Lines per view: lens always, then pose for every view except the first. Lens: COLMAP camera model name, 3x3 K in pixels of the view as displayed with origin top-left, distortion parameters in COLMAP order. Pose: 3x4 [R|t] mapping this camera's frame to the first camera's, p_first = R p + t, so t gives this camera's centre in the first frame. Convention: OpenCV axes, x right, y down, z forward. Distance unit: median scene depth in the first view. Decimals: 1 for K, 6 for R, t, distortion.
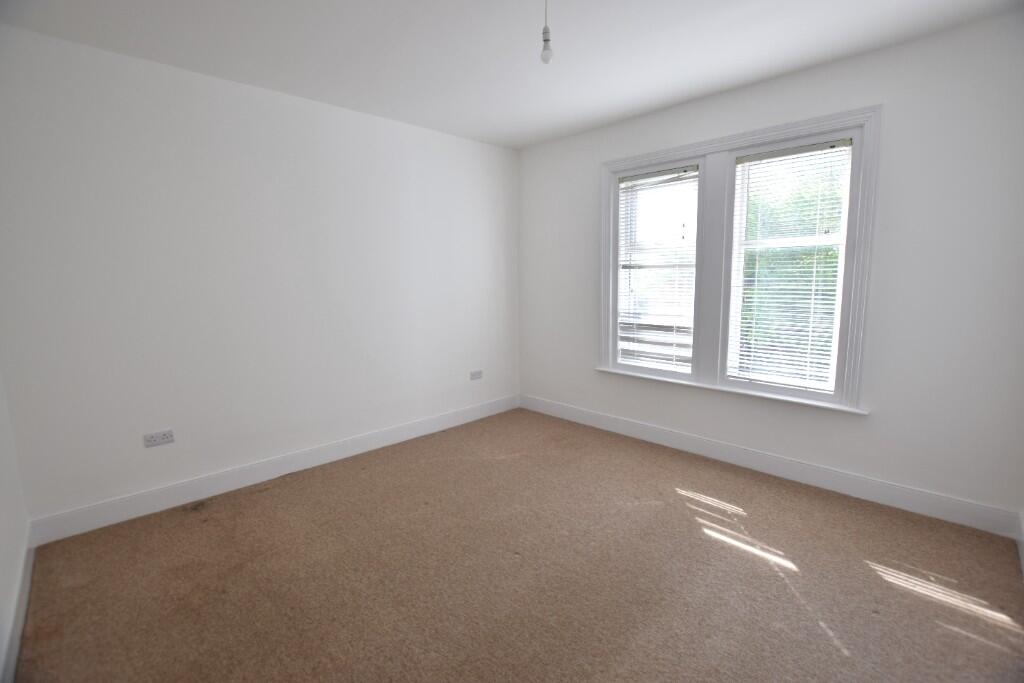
lens RADIAL K [[457.7, 0, 510.9], [0, 457.7, 343.3], [0, 0, 1]] dist [-0.019711, 0.000252]
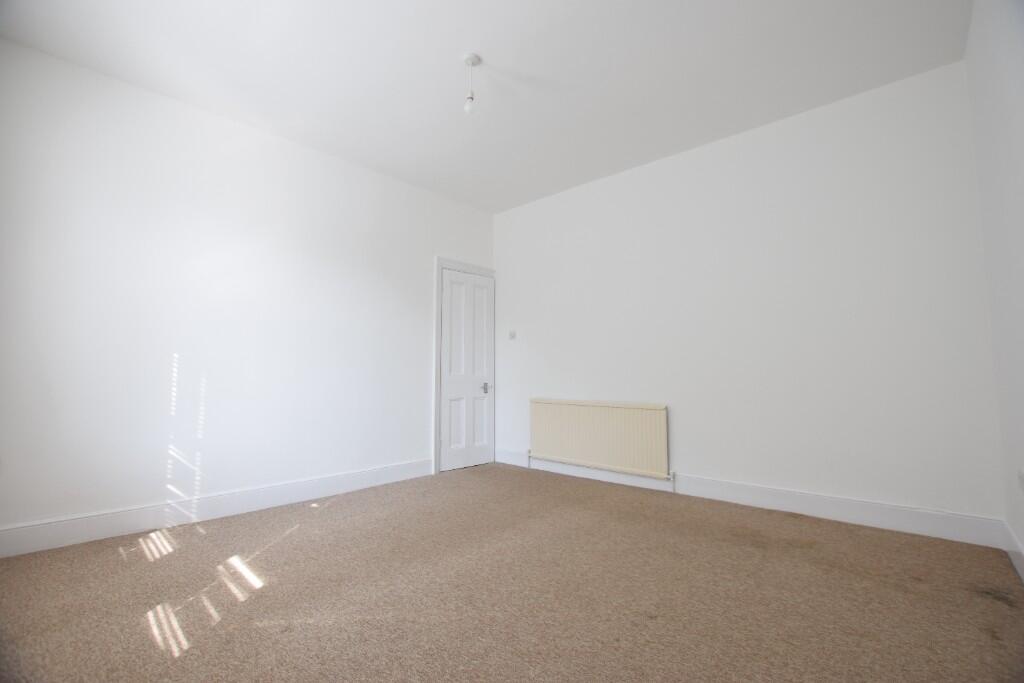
lens RADIAL K [[457.7, 0, 510.9], [0, 457.7, 343.3], [0, 0, 1]] dist [-0.019711, 0.000252]
pose [[-0.998996, 0.015083, -0.042186, 0.015464], [0.011824, 0.997001, 0.076475, -0.049063], [0.043213, 0.075899, -0.996179, 1.413688]]
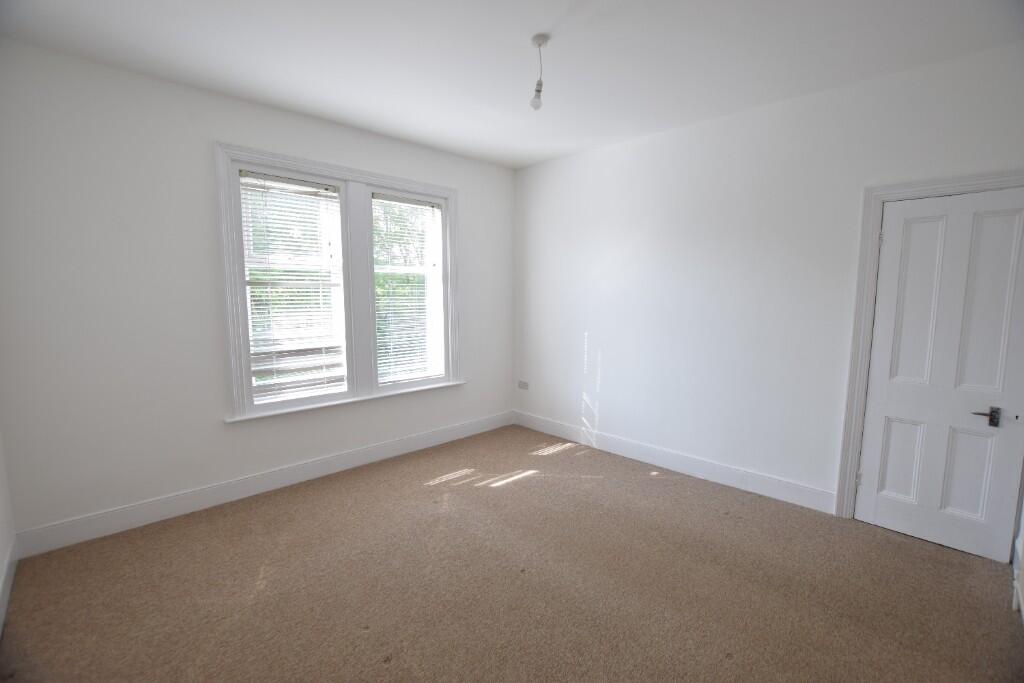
lens RADIAL K [[457.7, 0, 510.9], [0, 457.7, 343.3], [0, 0, 1]] dist [-0.019711, 0.000252]
pose [[-0.005790, -0.096753, 0.995292, -0.690492], [0.140540, 0.985351, 0.096604, -0.096658], [-0.990058, 0.140437, 0.007893, 0.702149]]
